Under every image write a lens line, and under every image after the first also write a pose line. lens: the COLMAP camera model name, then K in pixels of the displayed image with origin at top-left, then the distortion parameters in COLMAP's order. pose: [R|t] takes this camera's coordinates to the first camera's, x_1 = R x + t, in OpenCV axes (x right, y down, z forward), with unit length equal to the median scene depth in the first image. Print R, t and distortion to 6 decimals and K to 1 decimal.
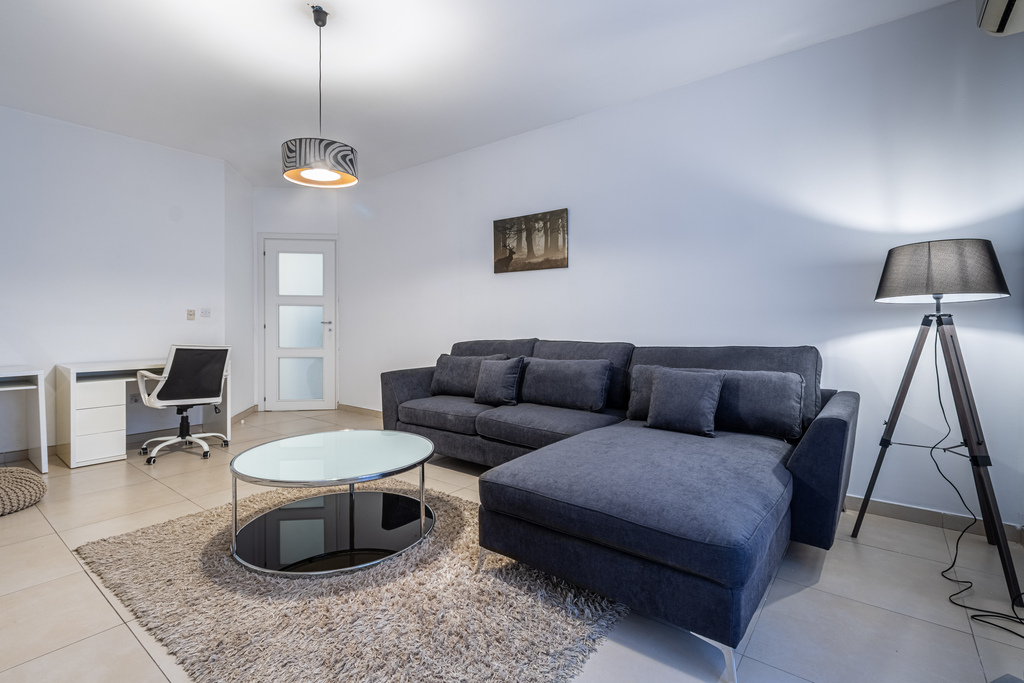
lens RADIAL K [[469.9, 0, 512.7], [0, 469.9, 333.4], [0, 0, 1]] dist [0.012169, 0.000523]
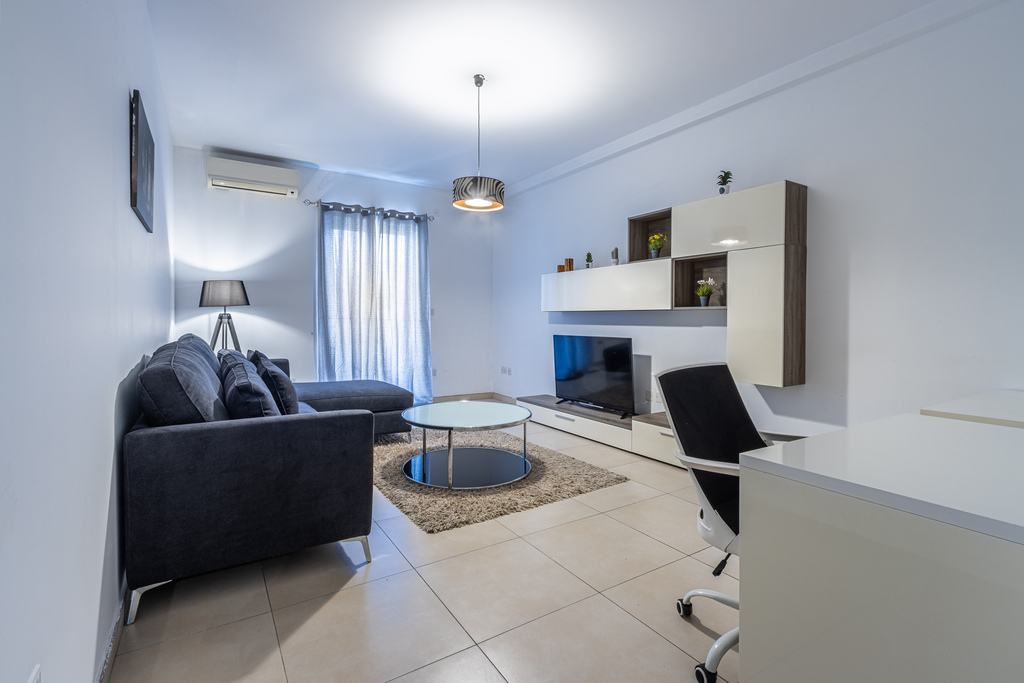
lens RADIAL K [[469.9, 0, 495.6], [0, 469.9, 322.8], [0, 0, 1]] dist [0.012169, 0.000523]
pose [[-0.931339, -0.007032, 0.364085, -0.542577], [0.003002, 0.999631, 0.026986, -0.031549], [-0.364141, 0.026226, -0.930975, 1.436390]]
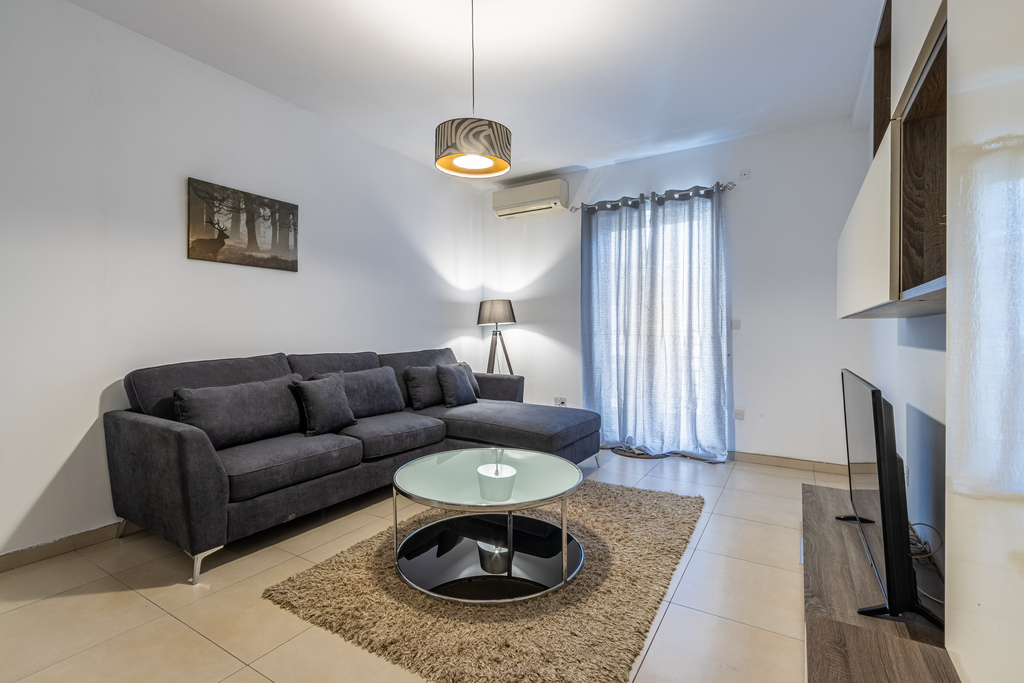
lens RADIAL K [[469.9, 0, 511.6], [0, 469.9, 337.0], [0, 0, 1]] dist [0.012169, 0.000523]
pose [[-0.095899, -0.008637, 0.995354, -0.779050], [0.019078, 0.999763, 0.010514, -0.018657], [-0.995208, 0.019998, -0.095712, 0.661359]]
